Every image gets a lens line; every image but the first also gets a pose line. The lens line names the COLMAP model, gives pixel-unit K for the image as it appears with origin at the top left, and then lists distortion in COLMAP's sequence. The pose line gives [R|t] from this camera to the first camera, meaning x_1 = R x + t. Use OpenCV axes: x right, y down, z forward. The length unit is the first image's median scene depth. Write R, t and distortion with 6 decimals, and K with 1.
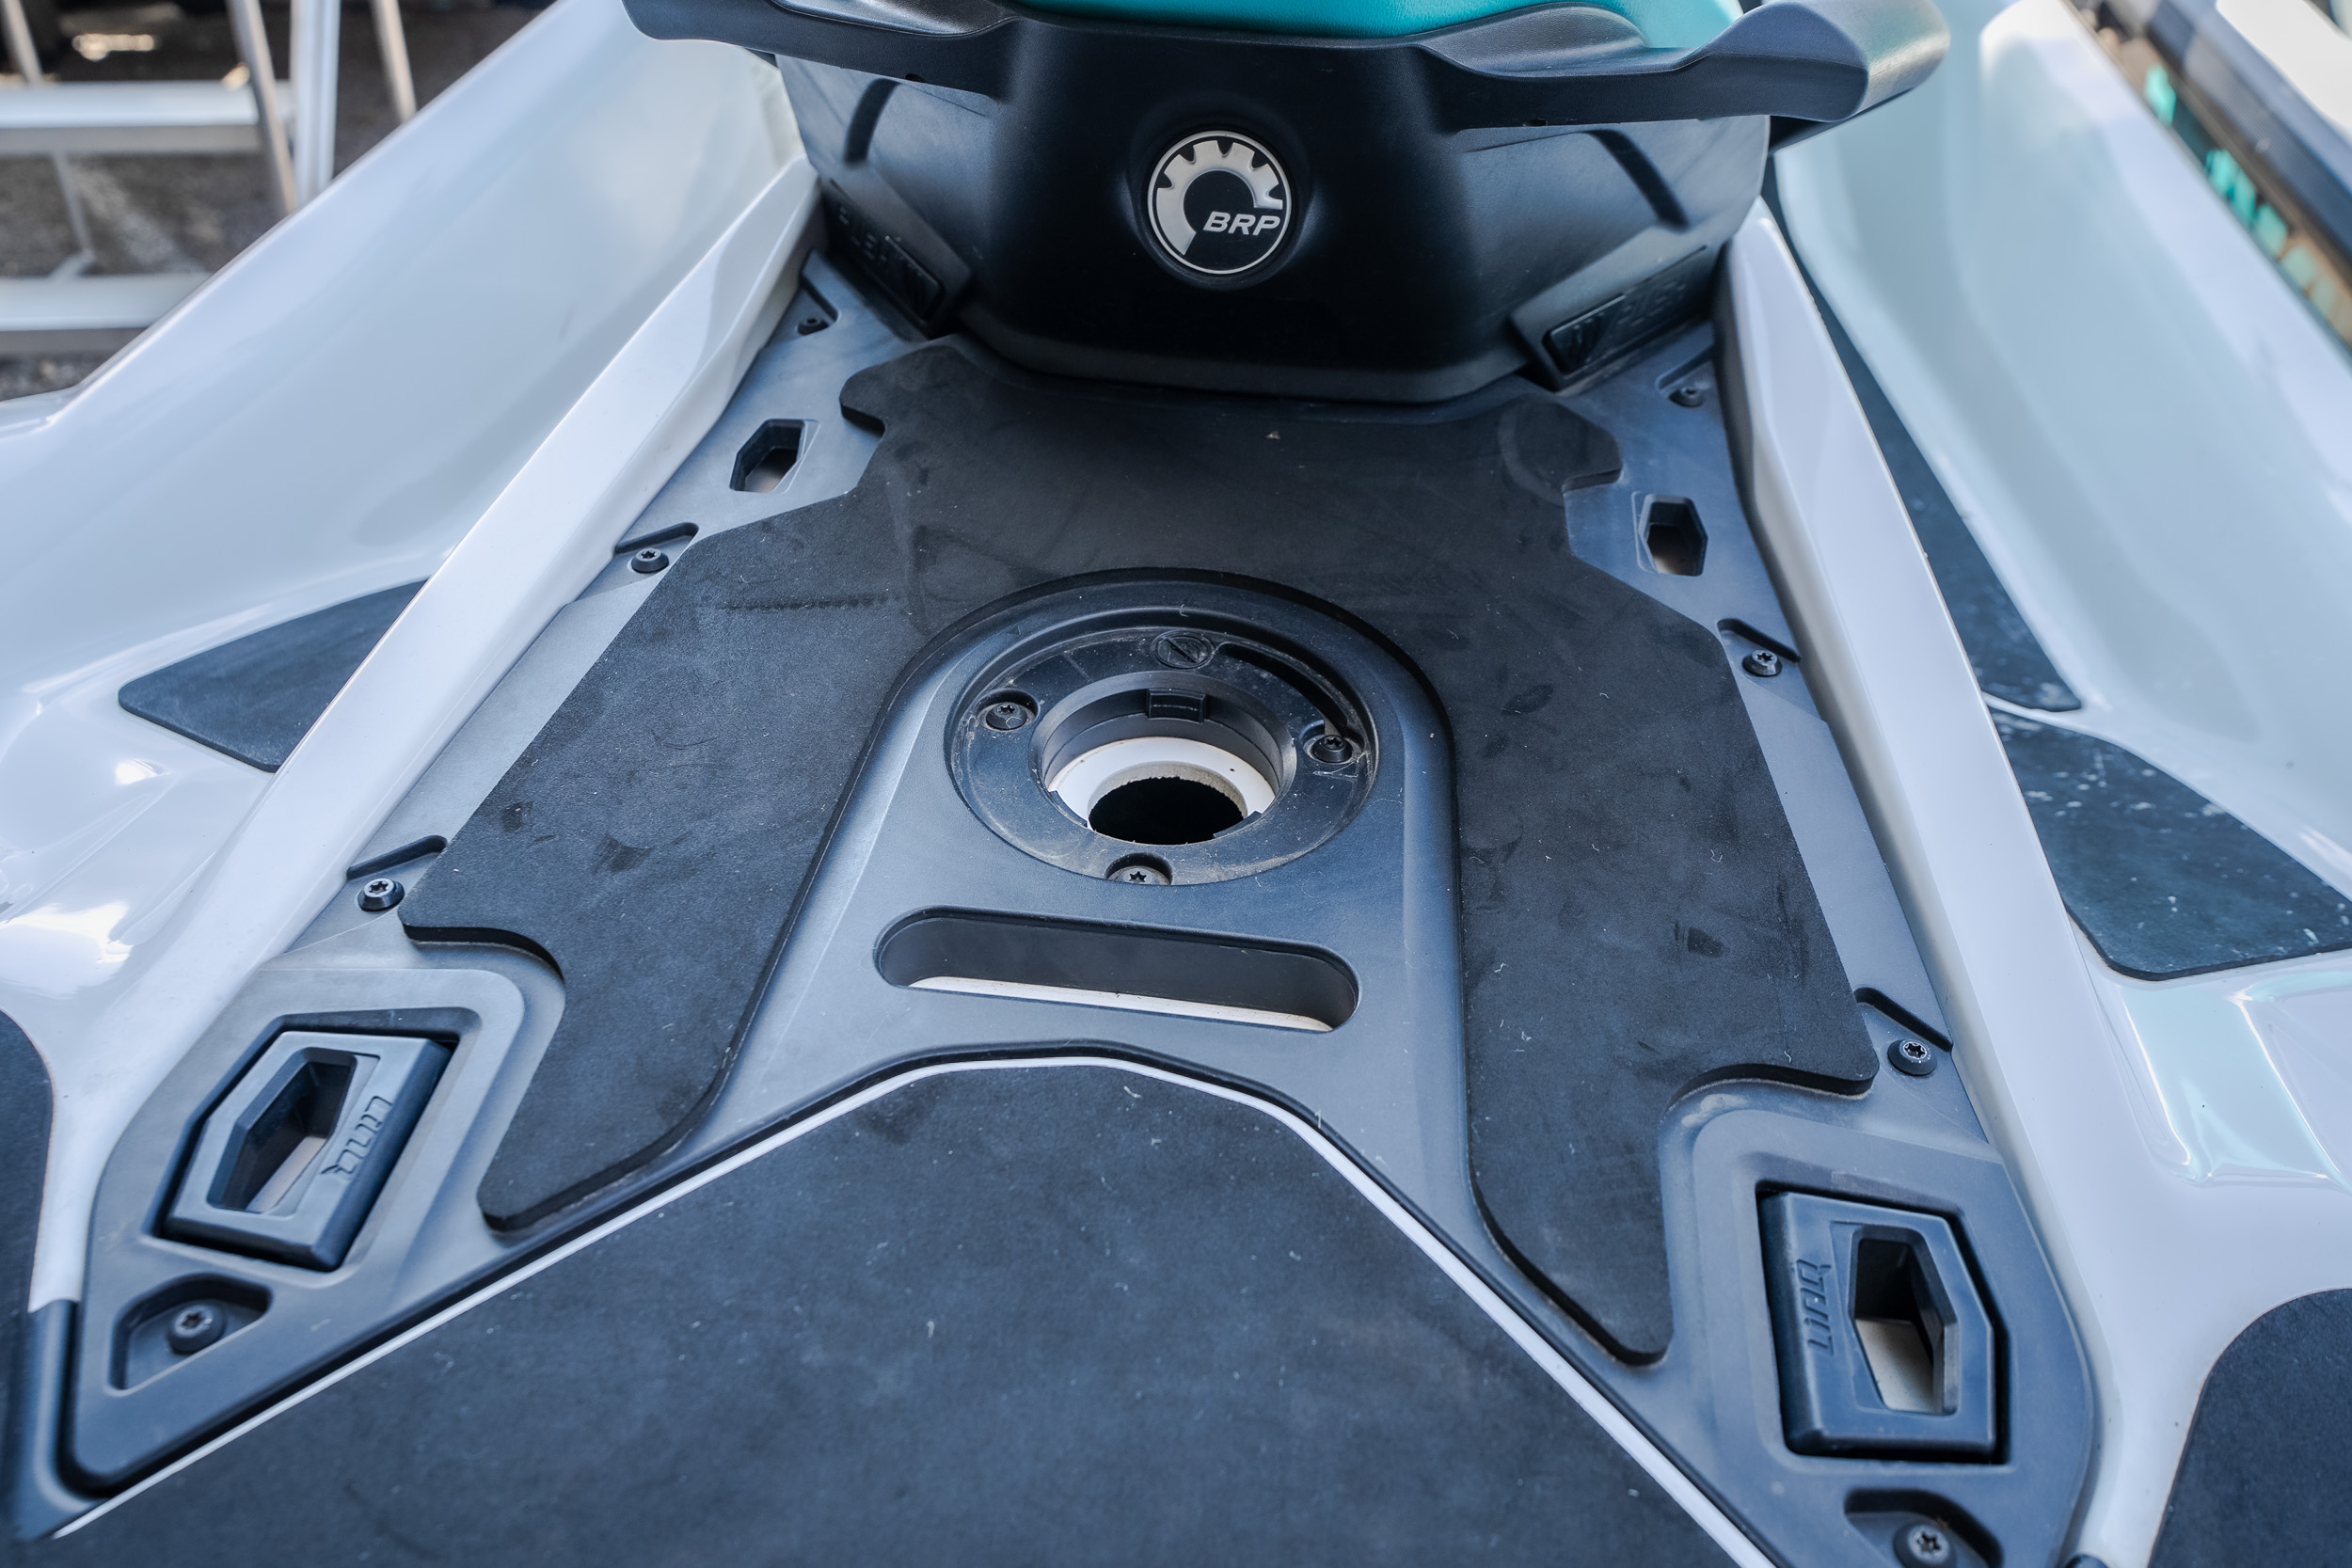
lens RADIAL K [[2026.2, 0, 1170.2], [0, 2026.2, 806.2], [0, 0, 1]] dist [-0.000871, 0.001835]
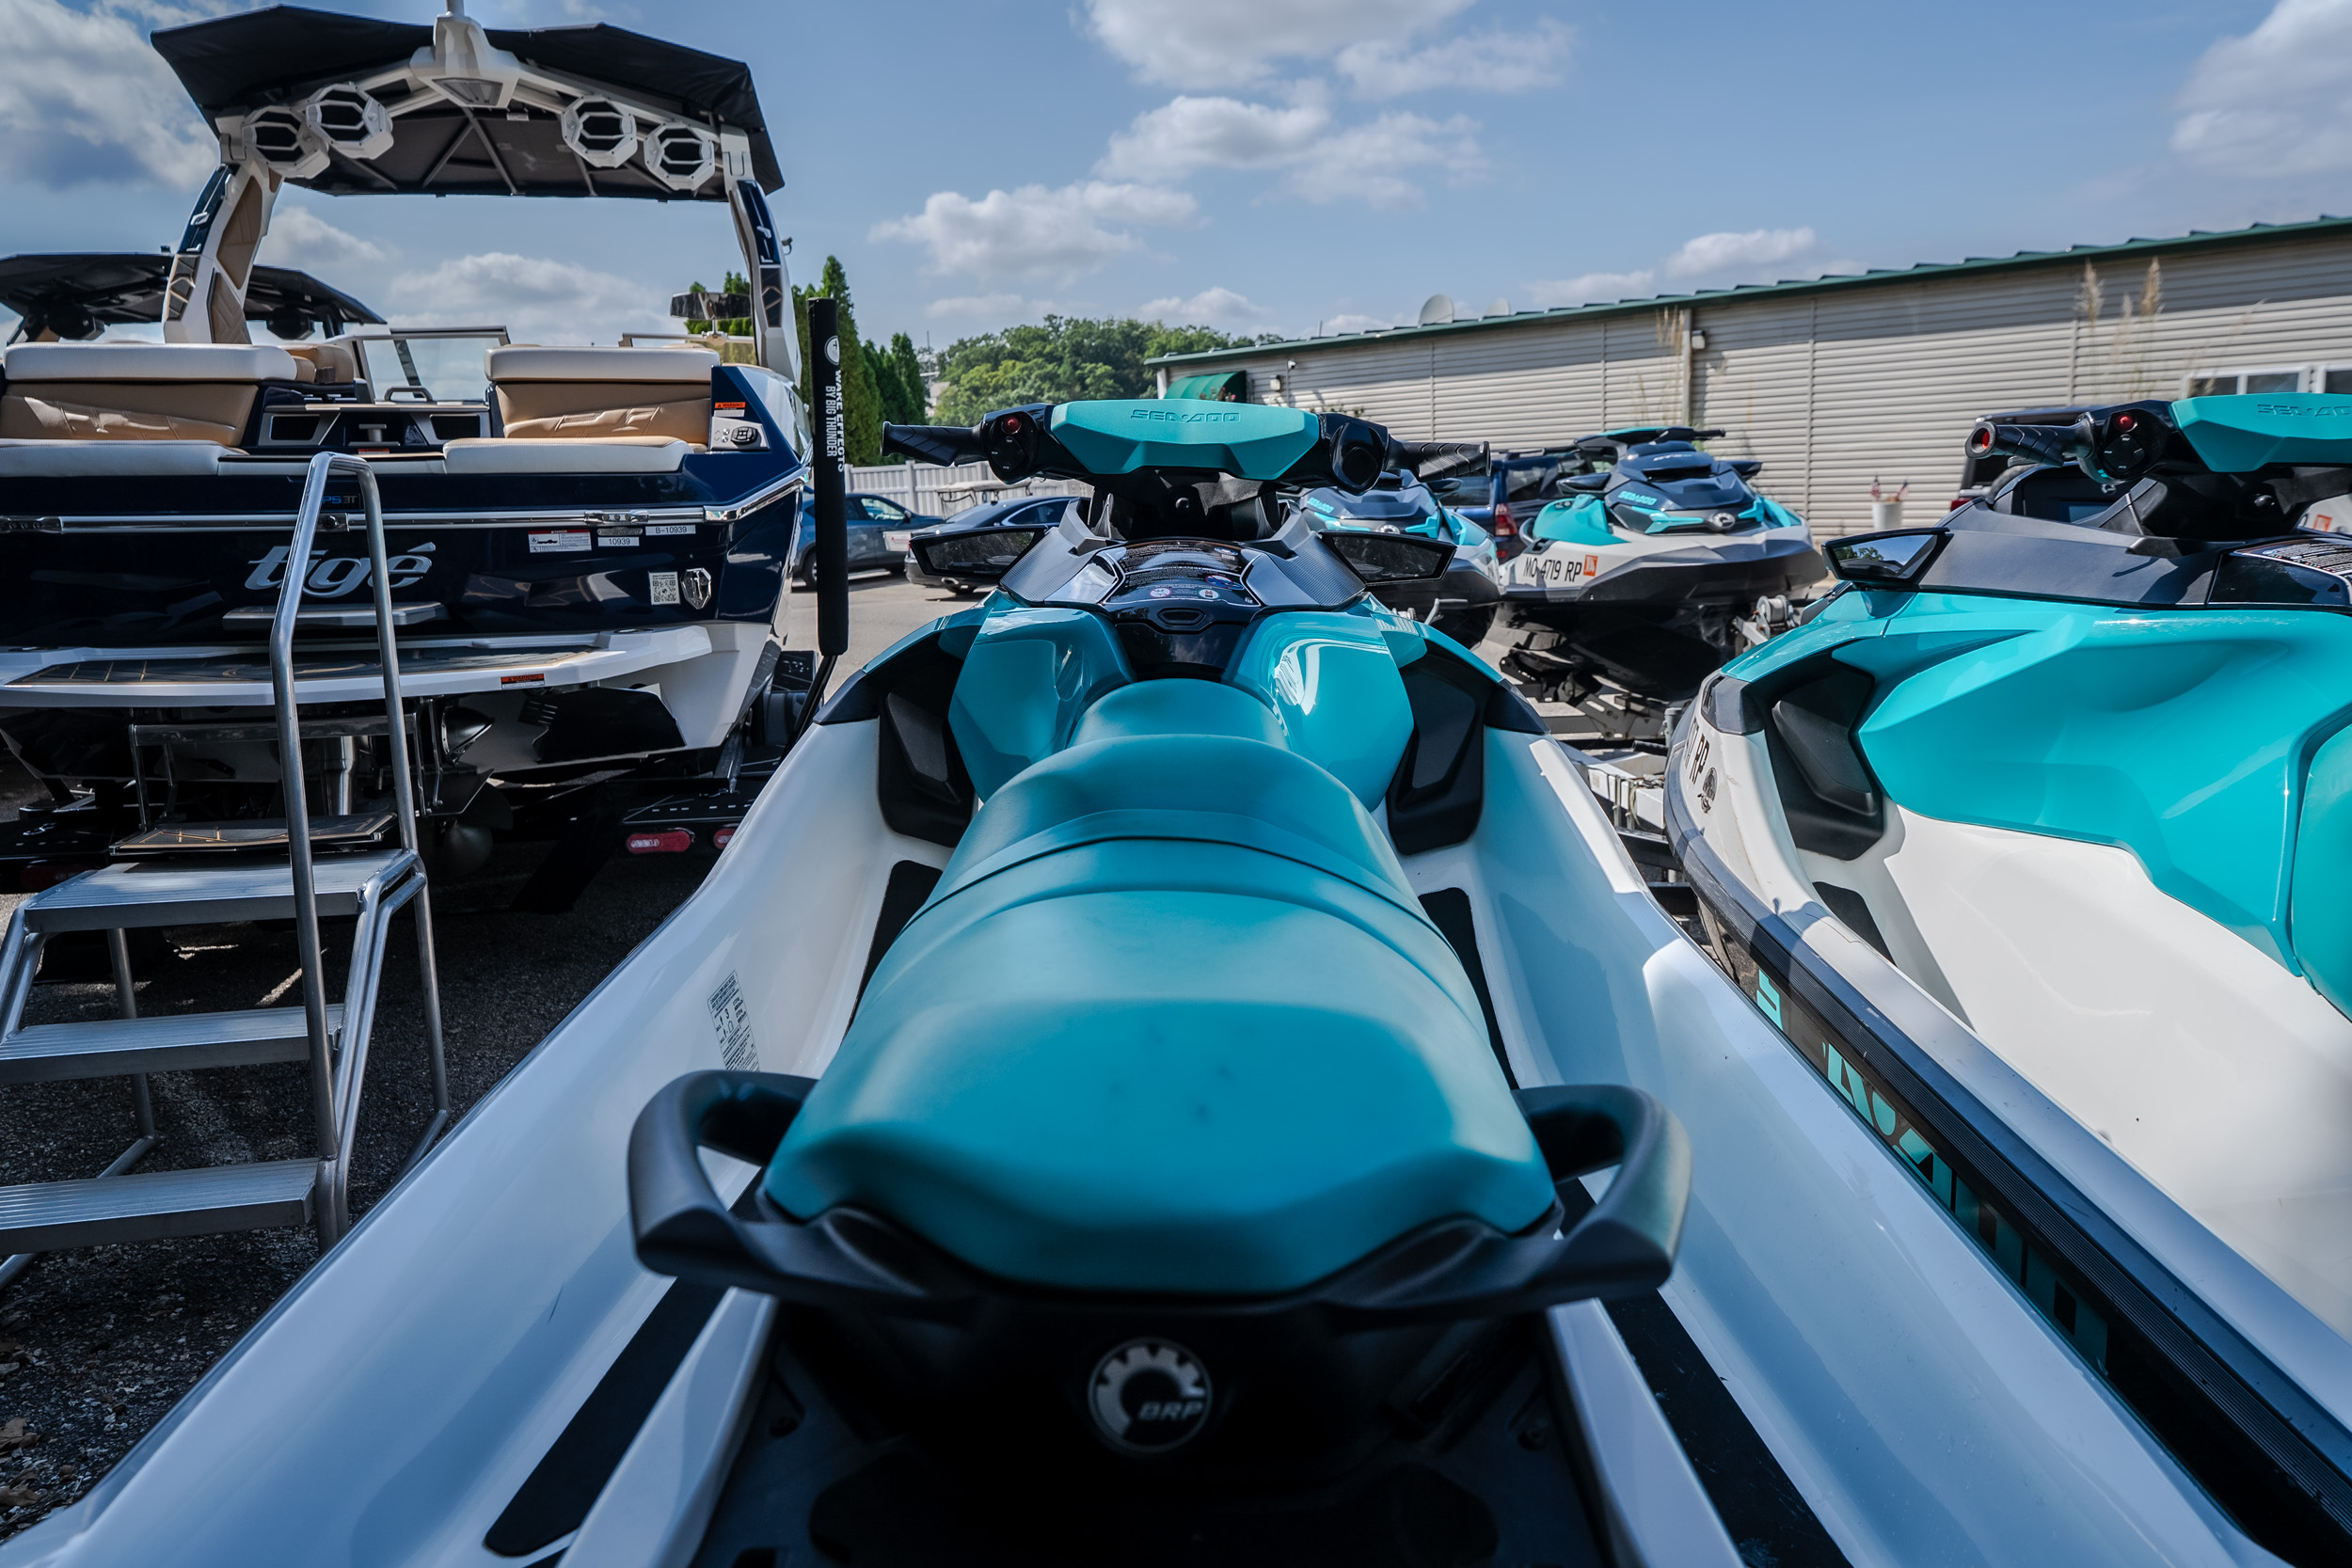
lens RADIAL K [[1545.7, 0, 1176.0], [0, 1545.7, 784.0], [0, 0, 1]] dist [0.002499, 0.000233]
pose [[0.993375, -0.044081, 0.106125, -0.040656], [0.082431, 0.916785, -0.390783, -0.273063], [-0.080068, 0.396942, 0.914345, 0.043594]]
